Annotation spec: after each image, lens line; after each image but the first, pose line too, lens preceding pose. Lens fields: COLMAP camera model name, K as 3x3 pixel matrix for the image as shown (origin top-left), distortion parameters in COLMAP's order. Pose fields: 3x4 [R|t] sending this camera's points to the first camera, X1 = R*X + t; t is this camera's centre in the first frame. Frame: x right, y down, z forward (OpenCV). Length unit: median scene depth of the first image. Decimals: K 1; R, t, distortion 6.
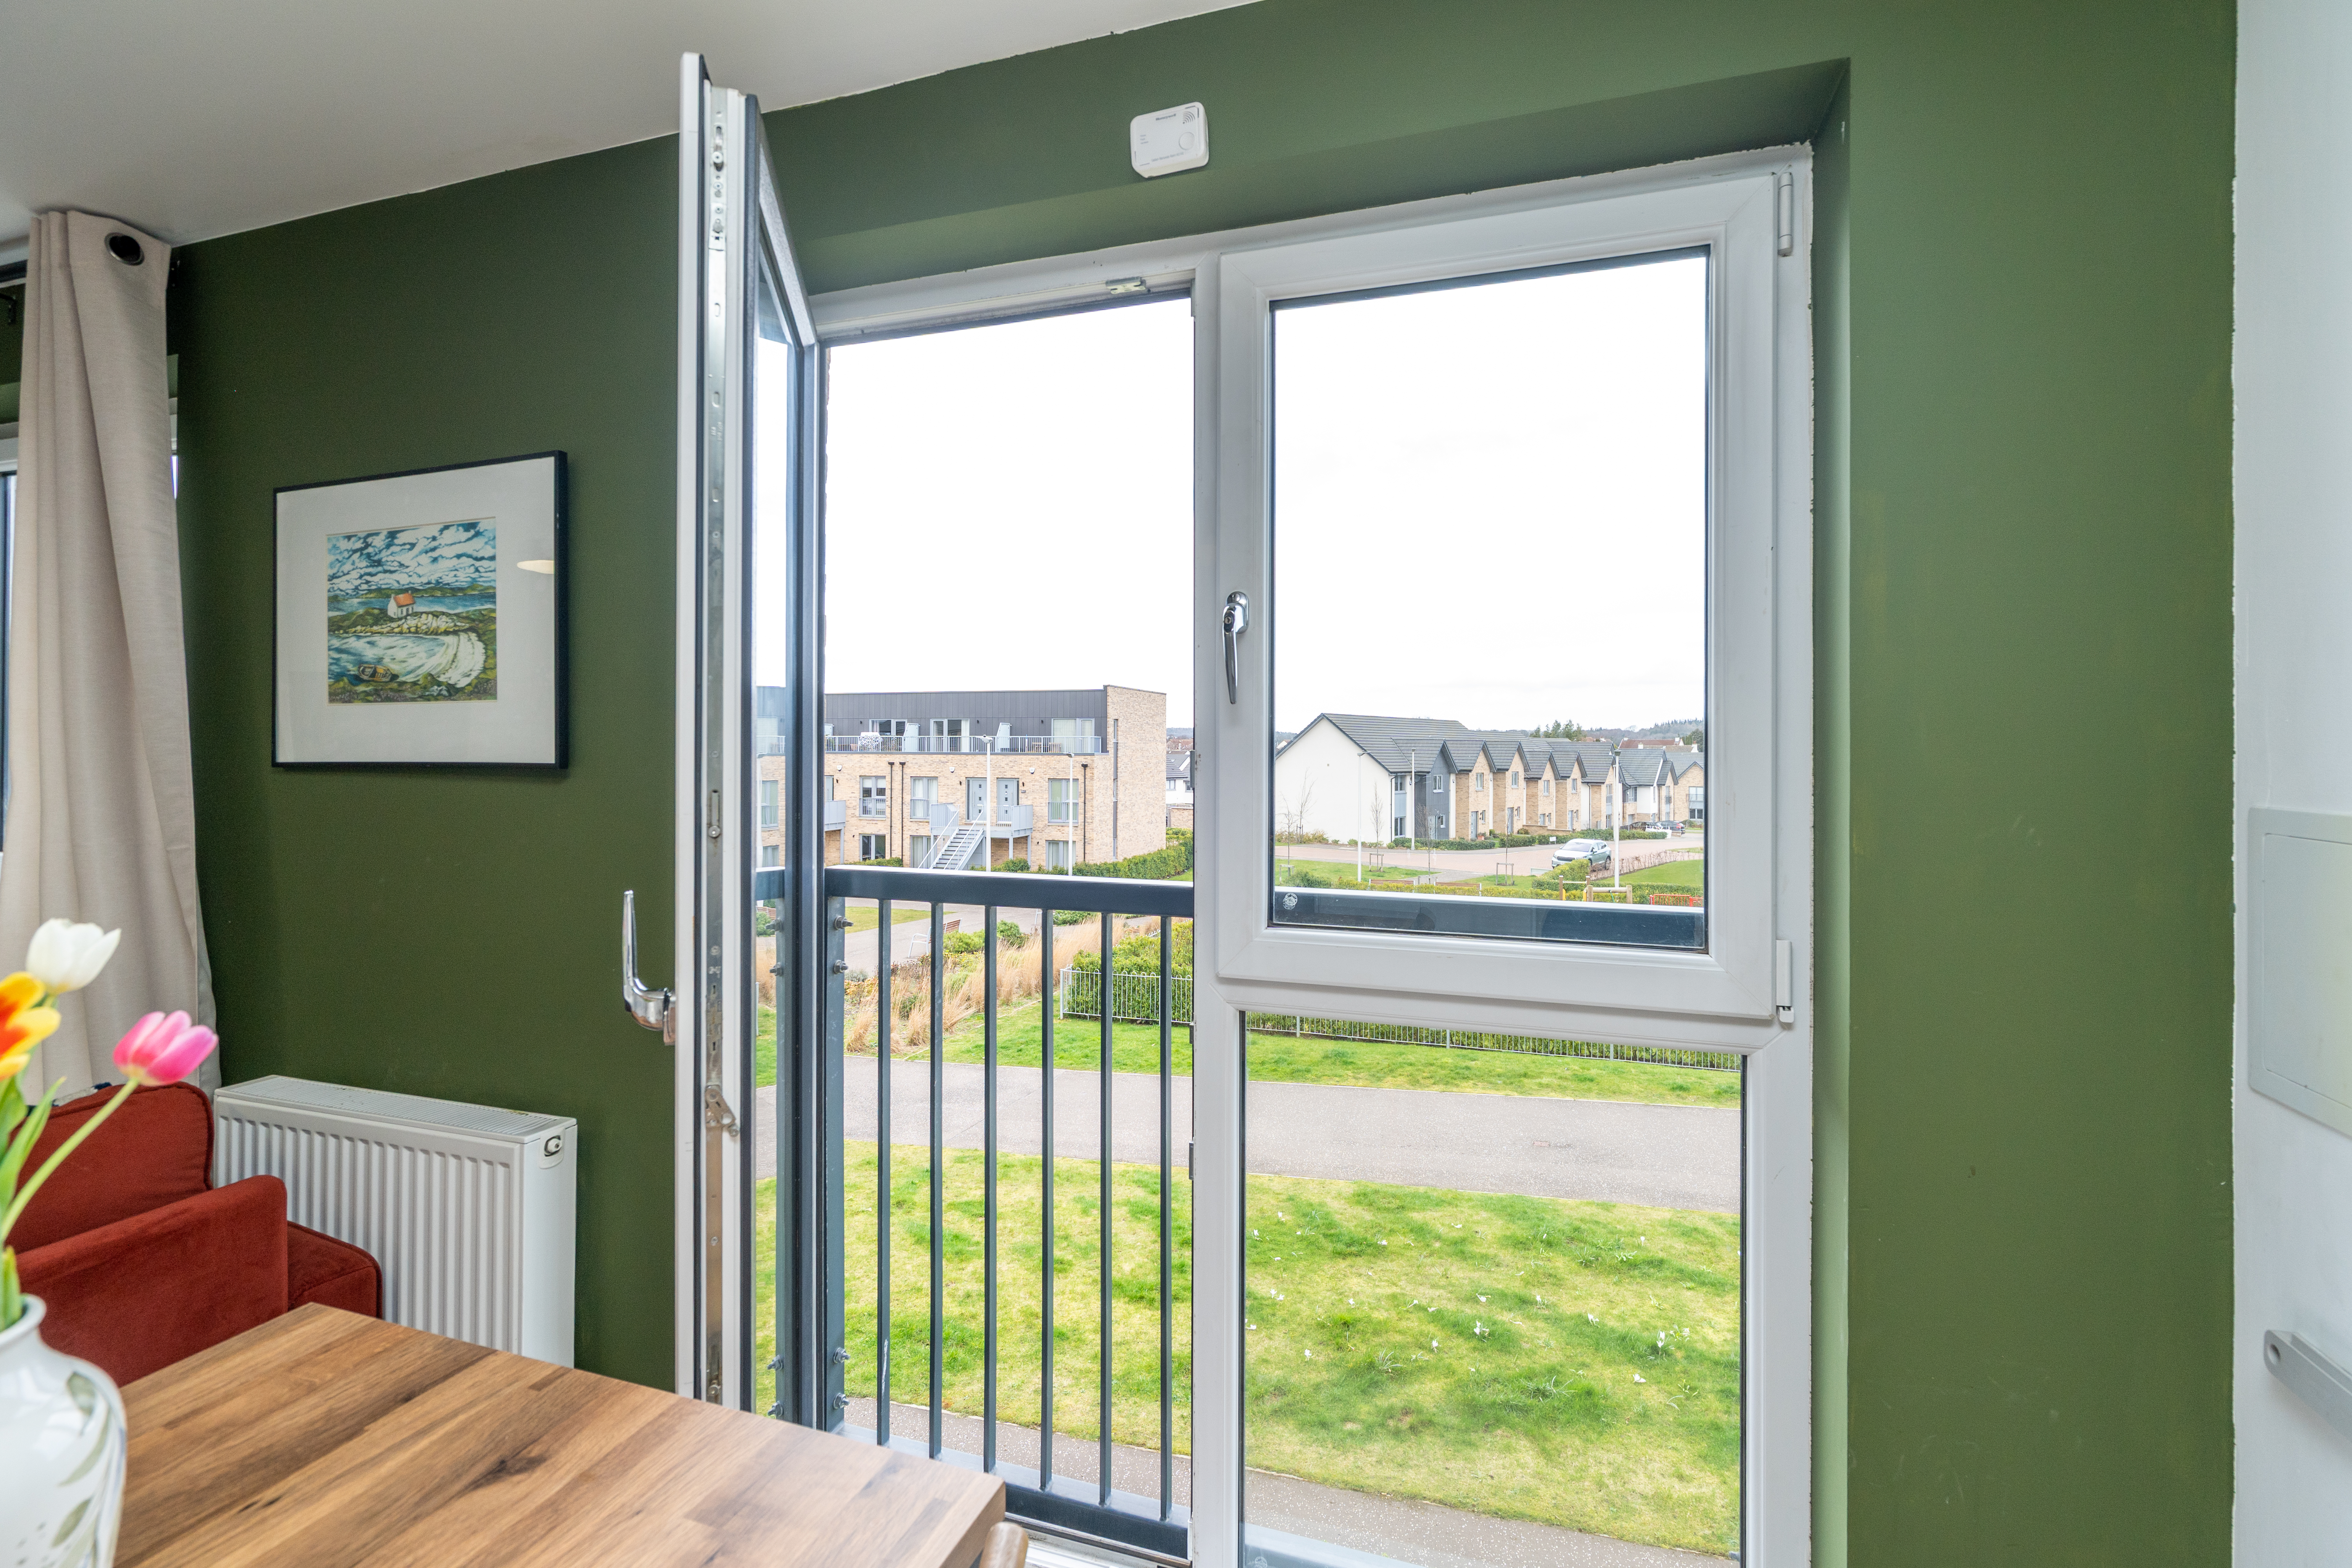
lens RADIAL K [[1125.9, 0, 1206.6], [0, 1125.9, 744.4], [0, 0, 1]] dist [-0.000029, -0.000002]
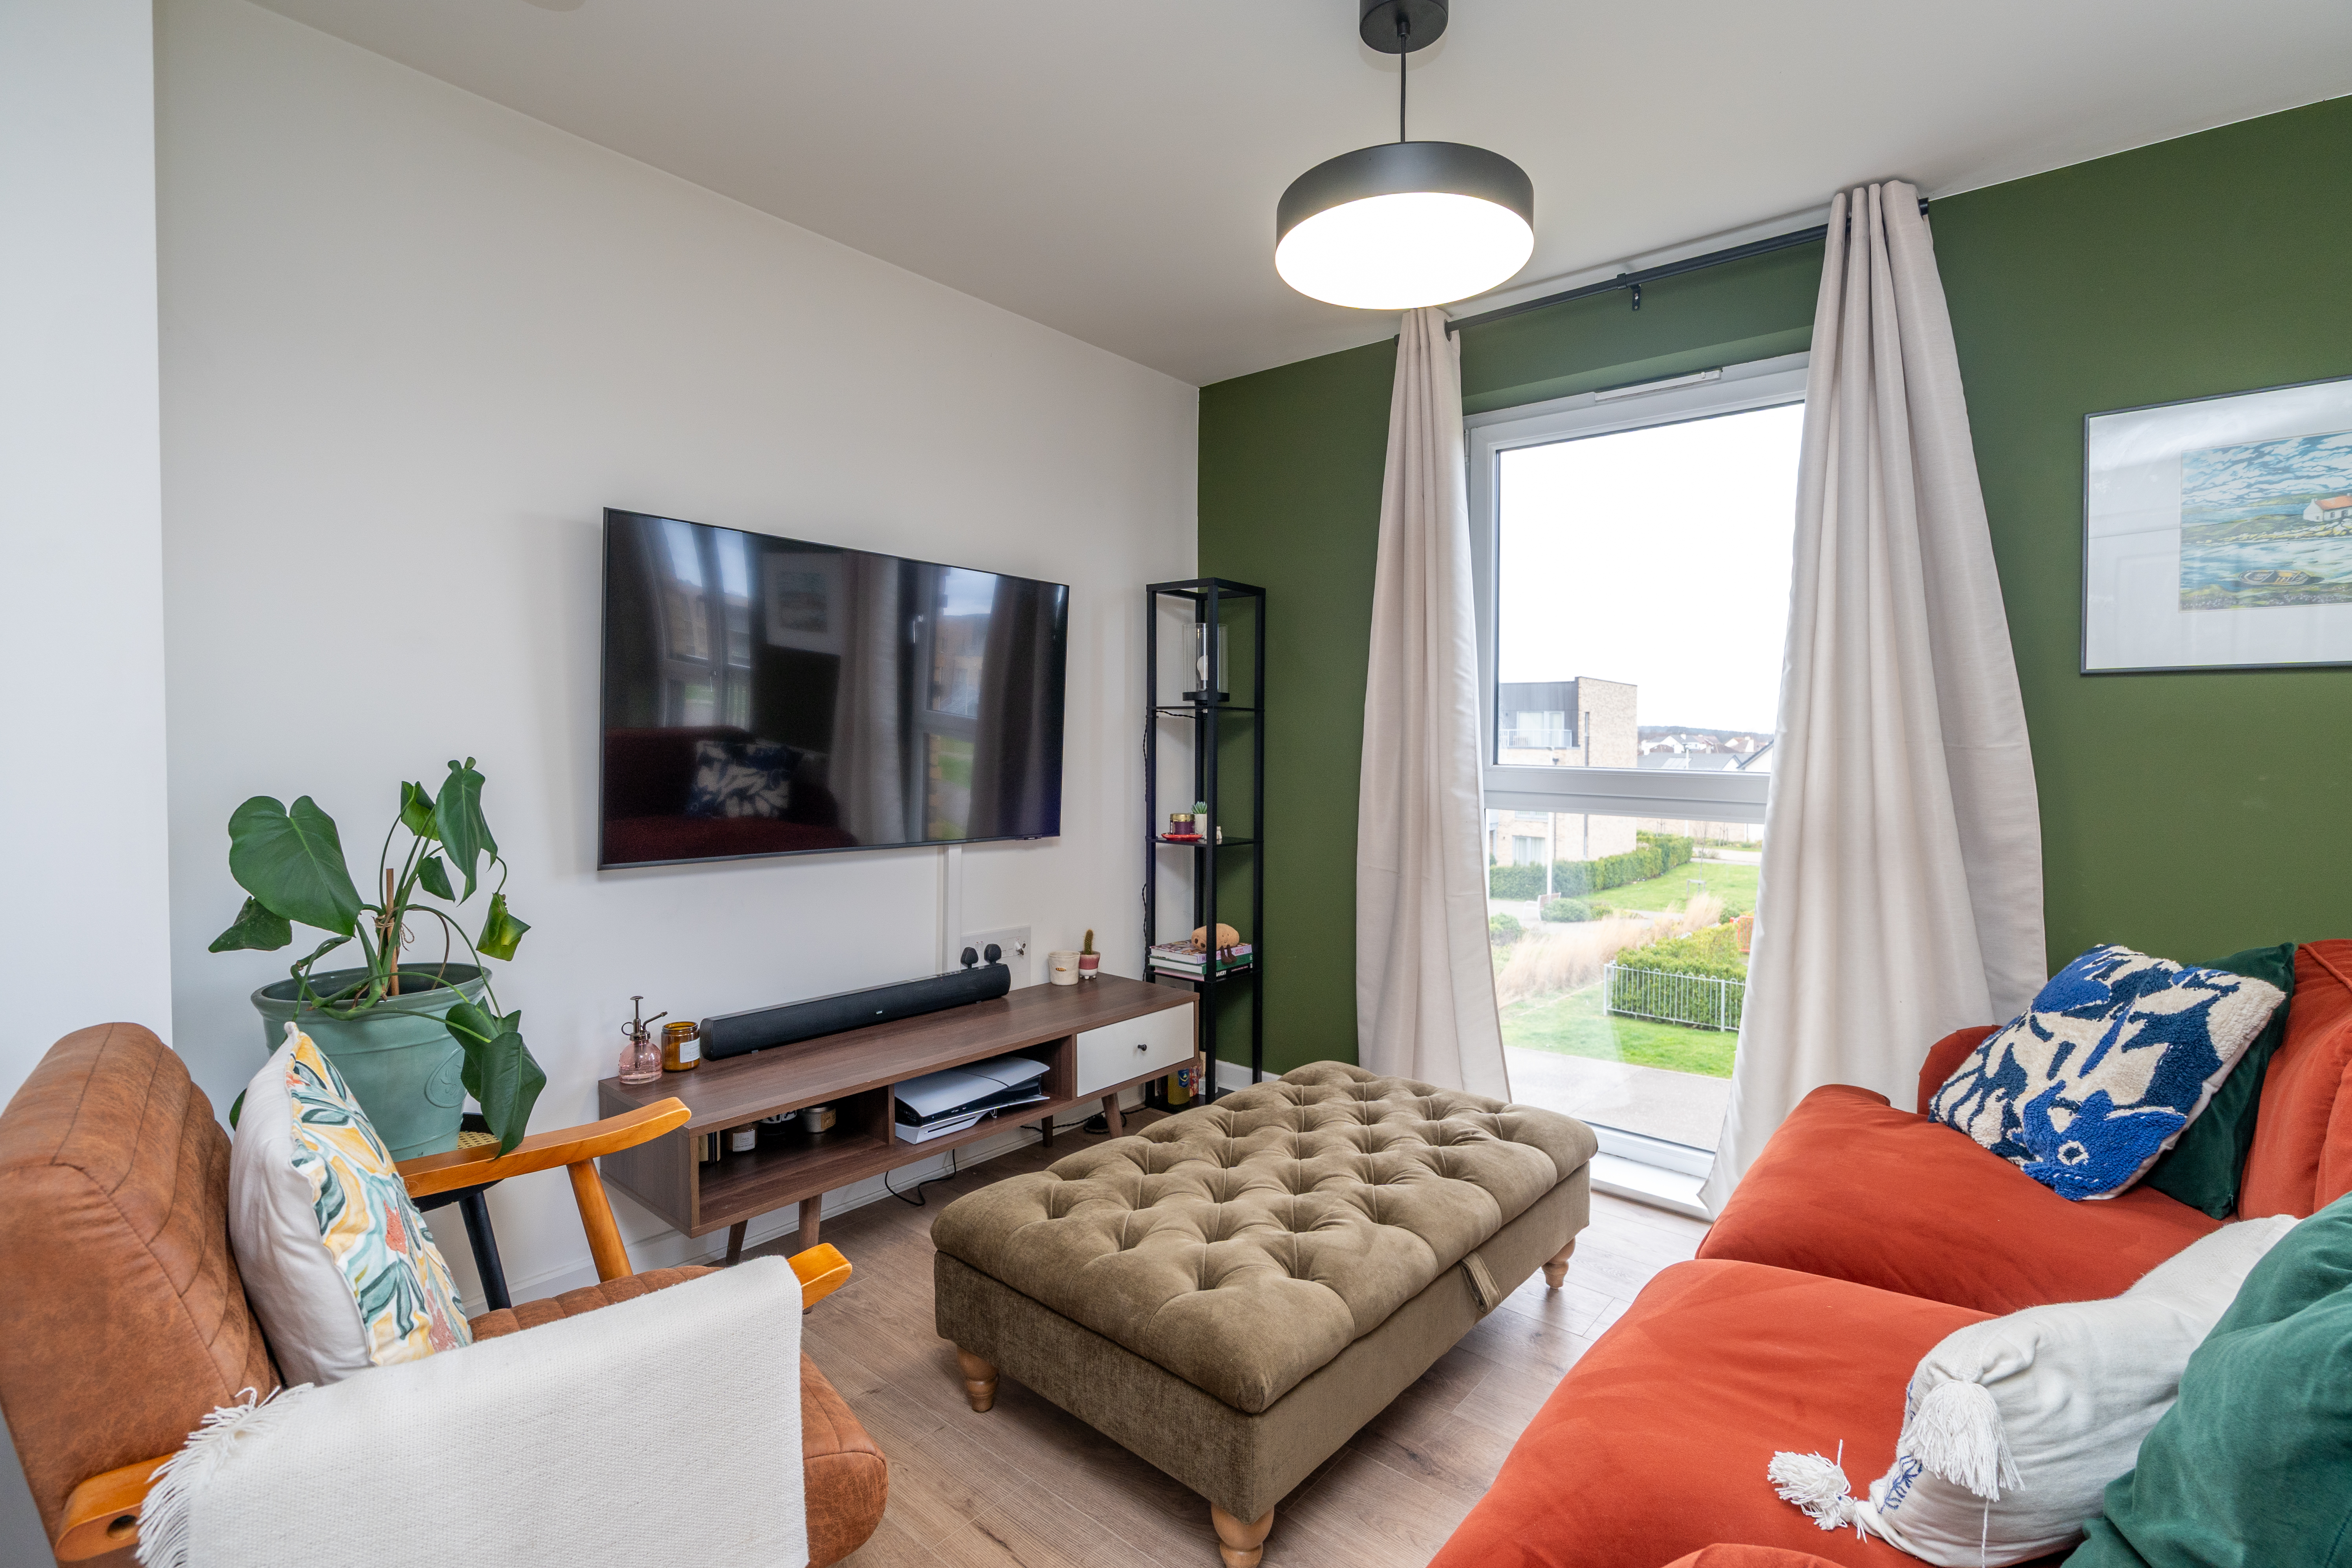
lens RADIAL K [[1125.9, 0, 1206.6], [0, 1125.9, 744.4], [0, 0, 1]] dist [-0.000029, -0.000002]
pose [[0.940233, 0.011472, -0.340339, -0.103264], [-0.010560, 0.999934, 0.004530, 0.007535], [0.340368, -0.000665, 0.940292, -0.024015]]
